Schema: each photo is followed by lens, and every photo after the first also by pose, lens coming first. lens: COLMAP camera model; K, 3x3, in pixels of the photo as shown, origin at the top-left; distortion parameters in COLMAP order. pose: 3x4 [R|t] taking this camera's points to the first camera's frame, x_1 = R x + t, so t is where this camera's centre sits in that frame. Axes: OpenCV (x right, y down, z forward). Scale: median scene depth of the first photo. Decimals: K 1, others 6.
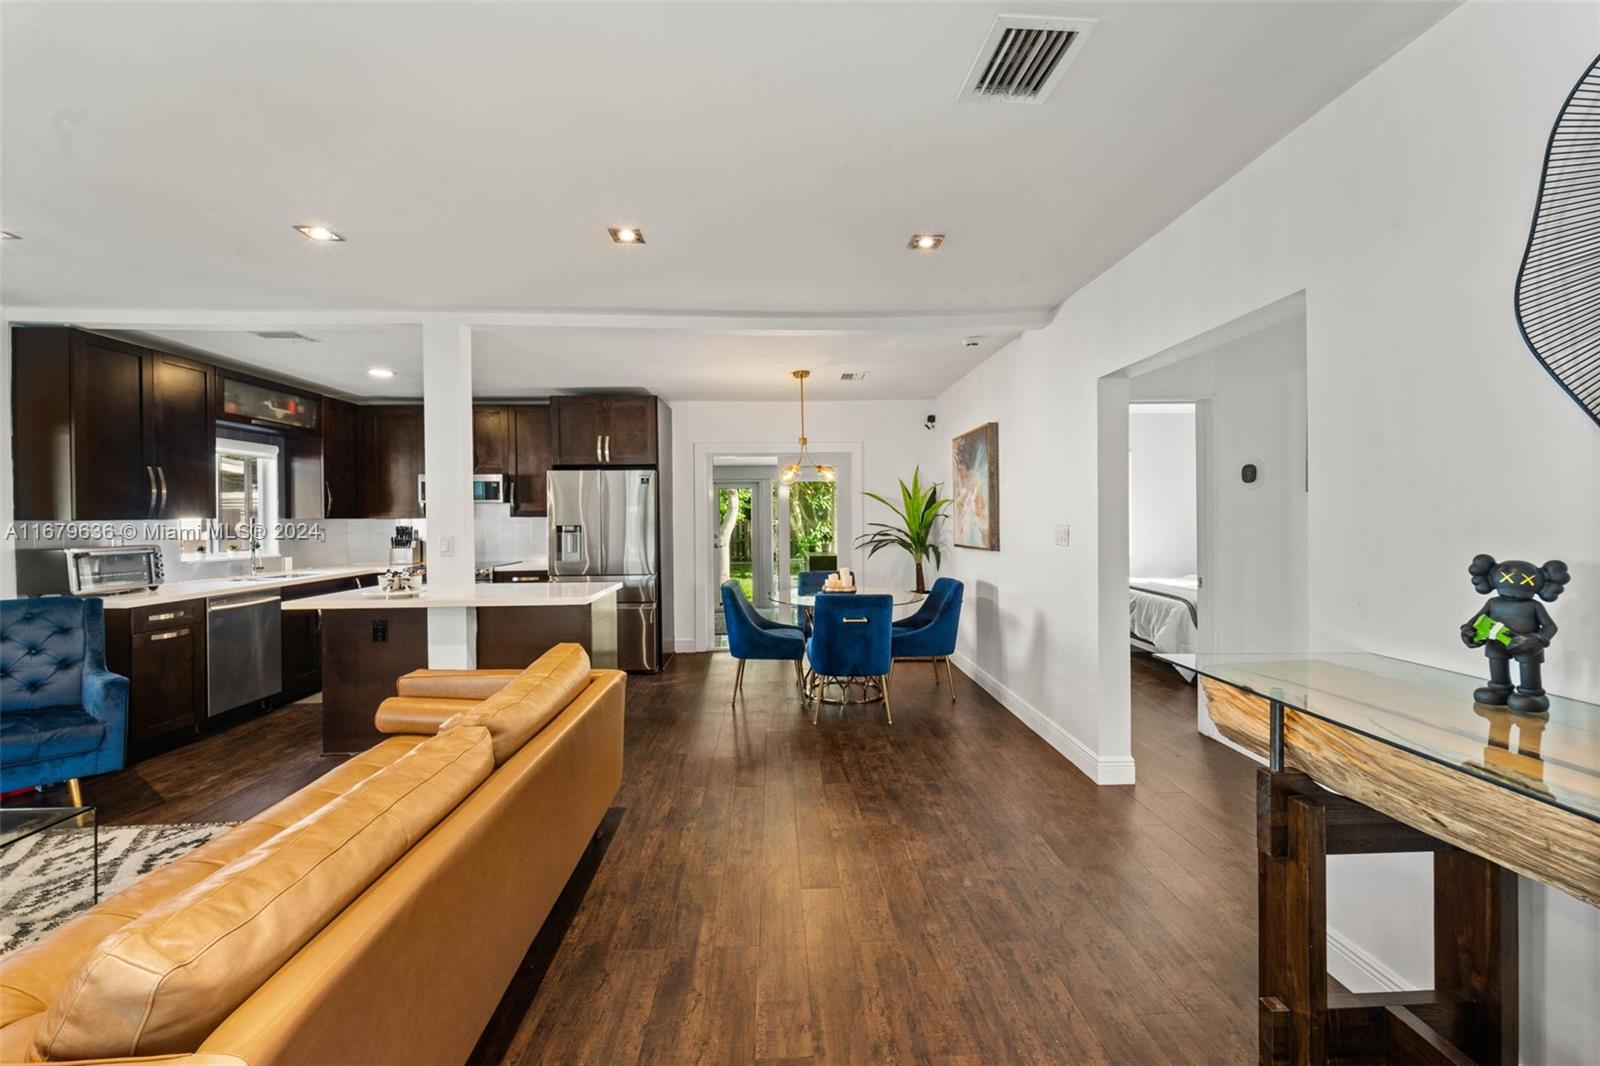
lens RADIAL K [[642.6, 0, 803.0], [0, 642.6, 521.1], [0, 0, 1]] dist [-0.000246, -0.000856]
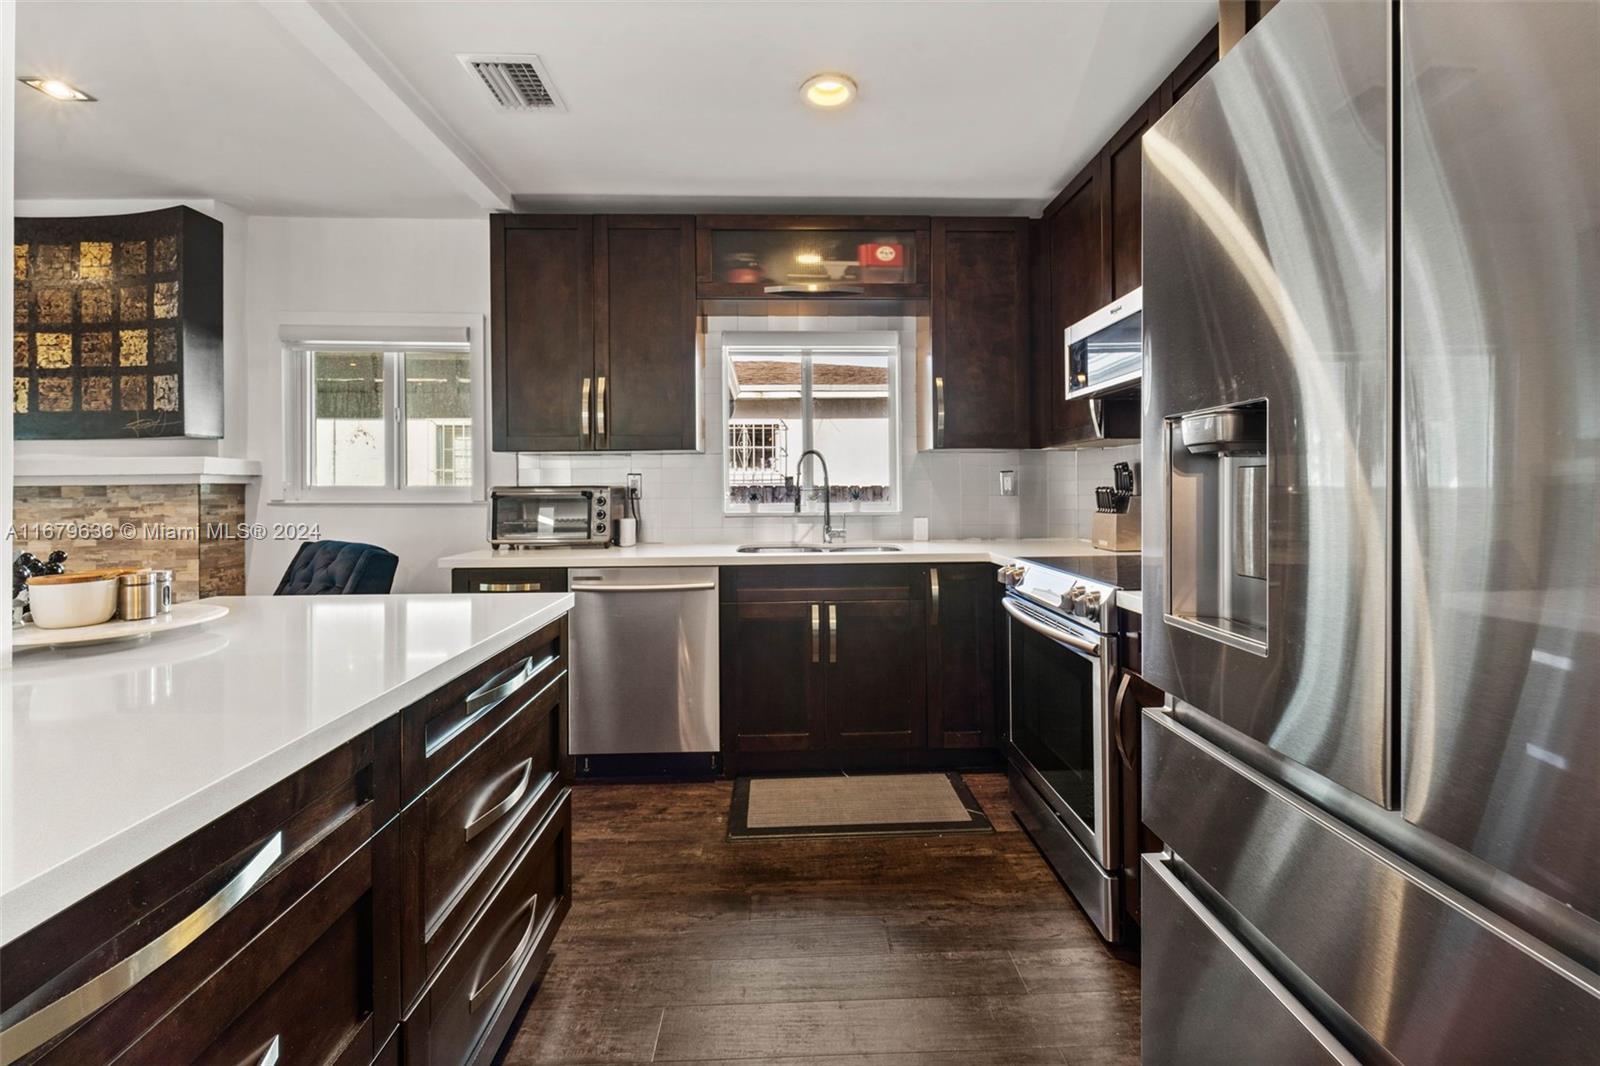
lens RADIAL K [[644.8, 0, 801.3], [0, 644.8, 489.5], [0, 0, 1]] dist [0.000817, -0.000111]
pose [[-0.013781, 0.010383, -0.999851, -0.284602], [-0.000681, 0.999946, 0.010394, 0.032770], [0.999905, 0.000824, -0.013774, 1.220253]]
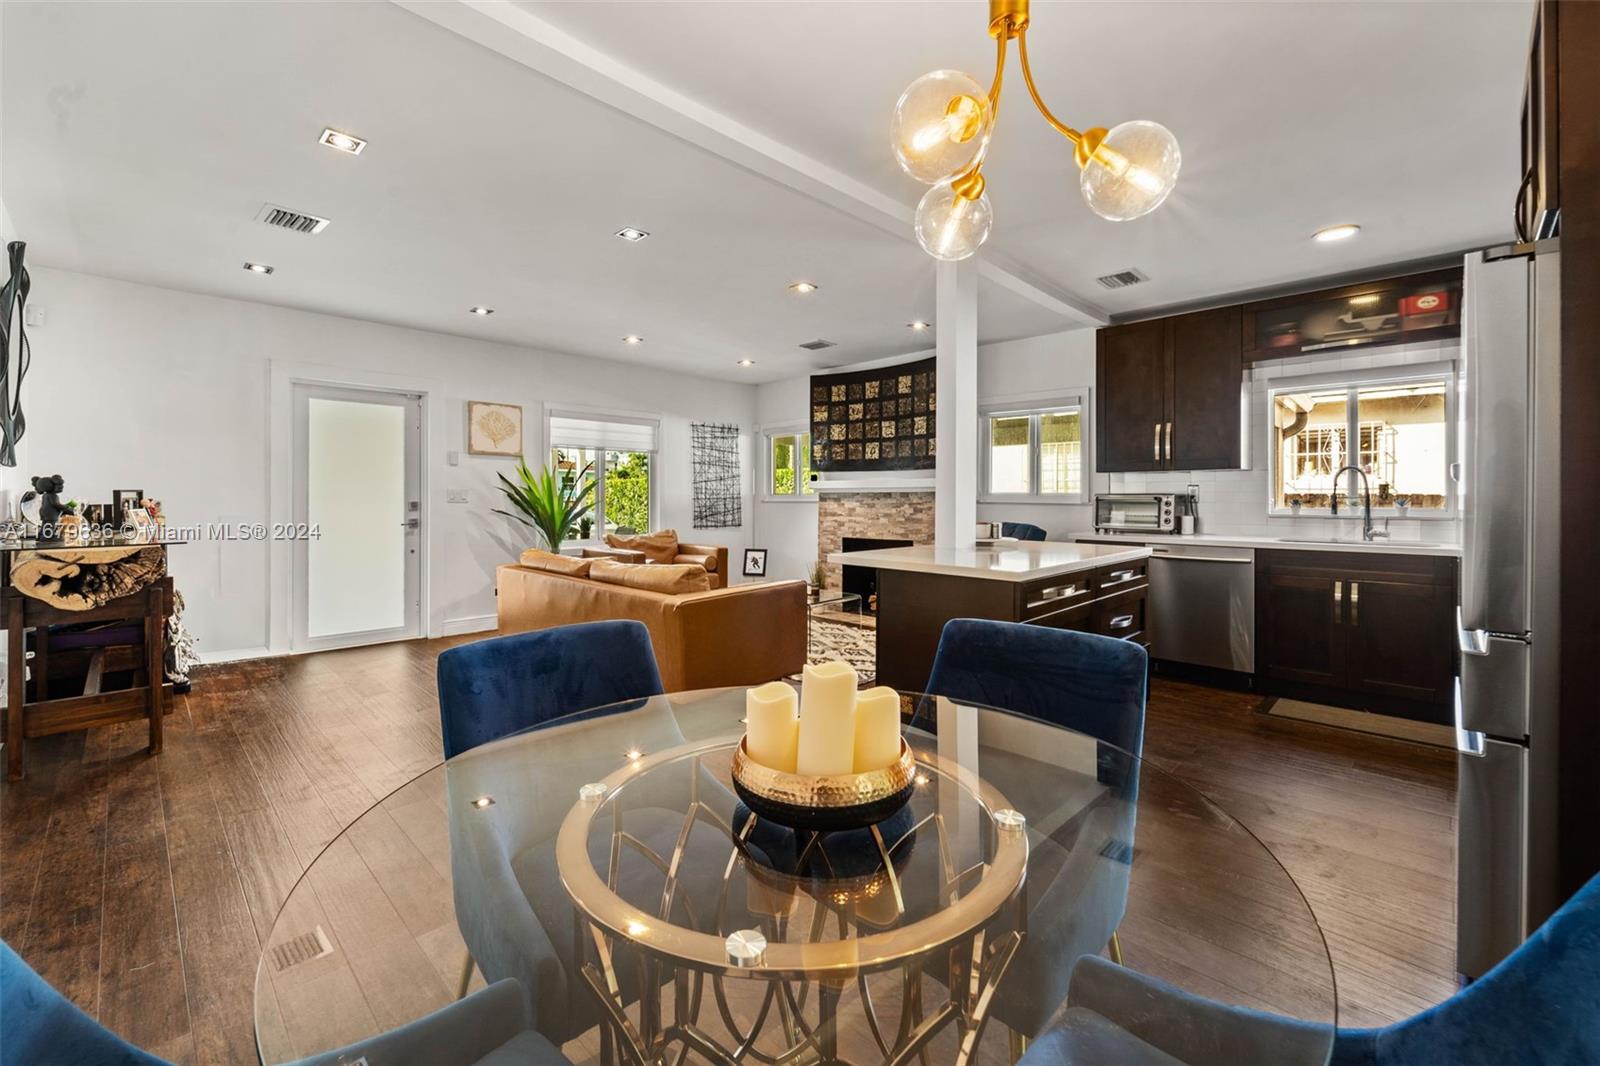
lens RADIAL K [[662.5, 0, 796.5], [0, 662.5, 496.2], [0, 0, 1]] dist [-0.001646, 0.000089]
pose [[-0.733988, 0.006072, -0.679135, 0.233660], [-0.001022, 0.999949, 0.010045, 0.030366], [0.679162, 0.008067, -0.733945, 1.386726]]
